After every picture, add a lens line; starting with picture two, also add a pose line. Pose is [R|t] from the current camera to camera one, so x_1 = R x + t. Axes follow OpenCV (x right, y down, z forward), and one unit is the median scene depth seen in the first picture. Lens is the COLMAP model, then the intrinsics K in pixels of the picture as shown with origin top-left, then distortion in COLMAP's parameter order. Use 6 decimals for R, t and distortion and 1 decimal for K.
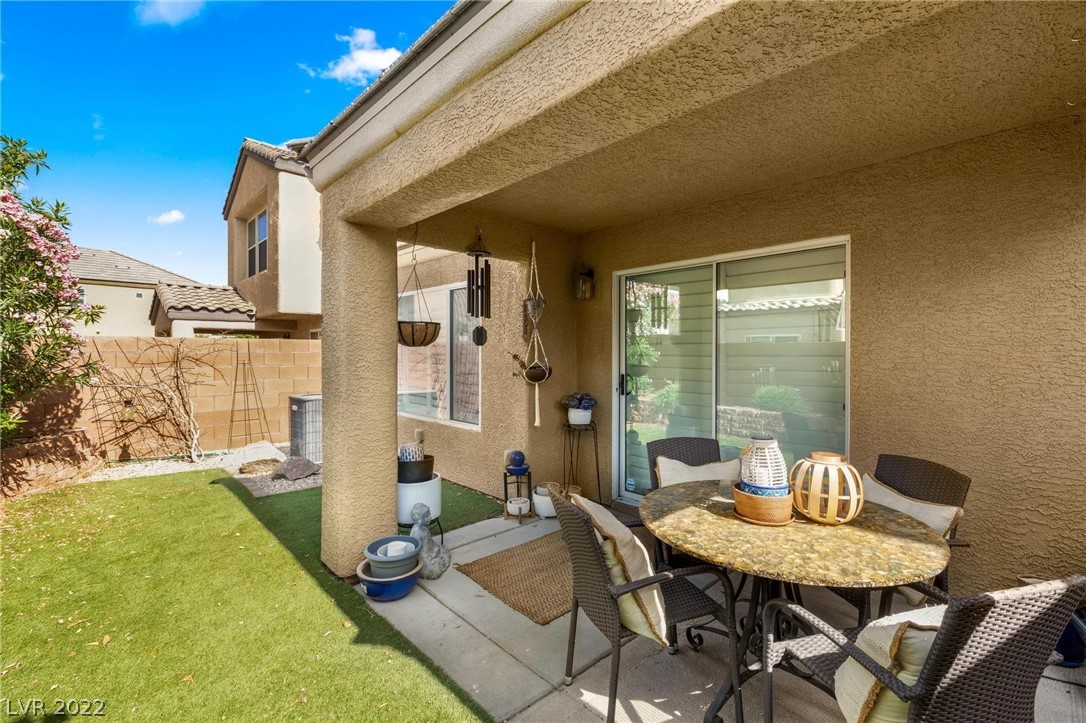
lens RADIAL K [[489.6, 0, 535.9], [0, 489.6, 359.1], [0, 0, 1]] dist [0.003708, -0.000314]
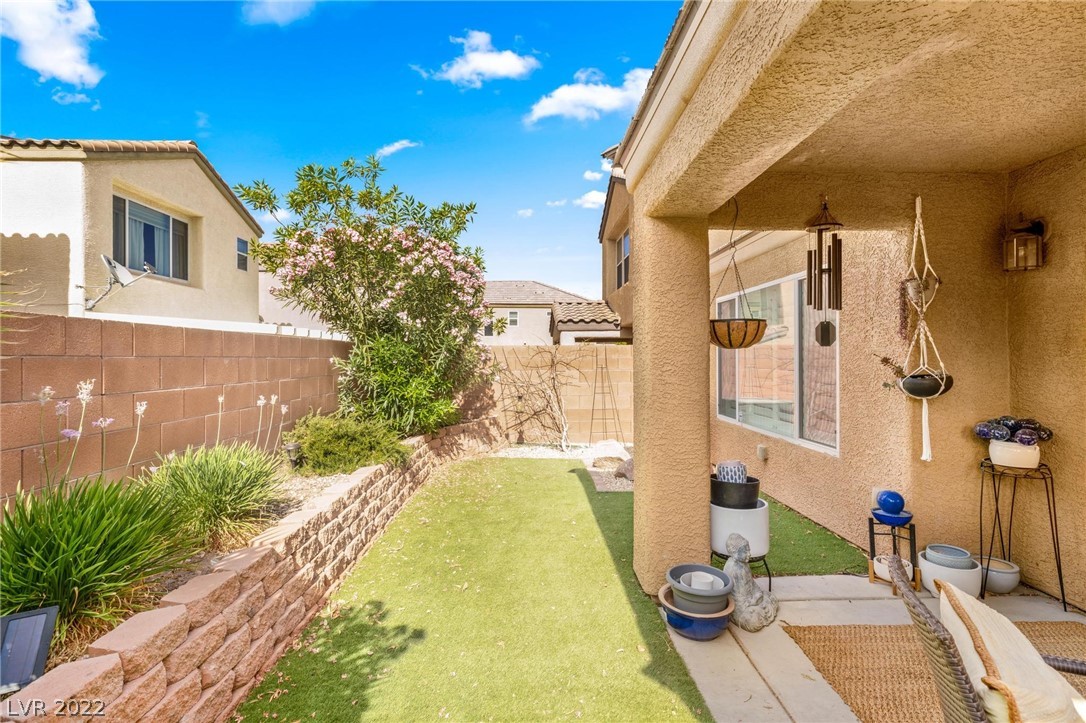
lens RADIAL K [[489.6, 0, 544.1], [0, 489.6, 358.2], [0, 0, 1]] dist [0.003708, -0.000314]
pose [[0.742921, -0.004932, -0.669361, 0.066875], [-0.004713, 0.999910, -0.012598, 0.003283], [0.669363, 0.012514, 0.742830, 0.118843]]
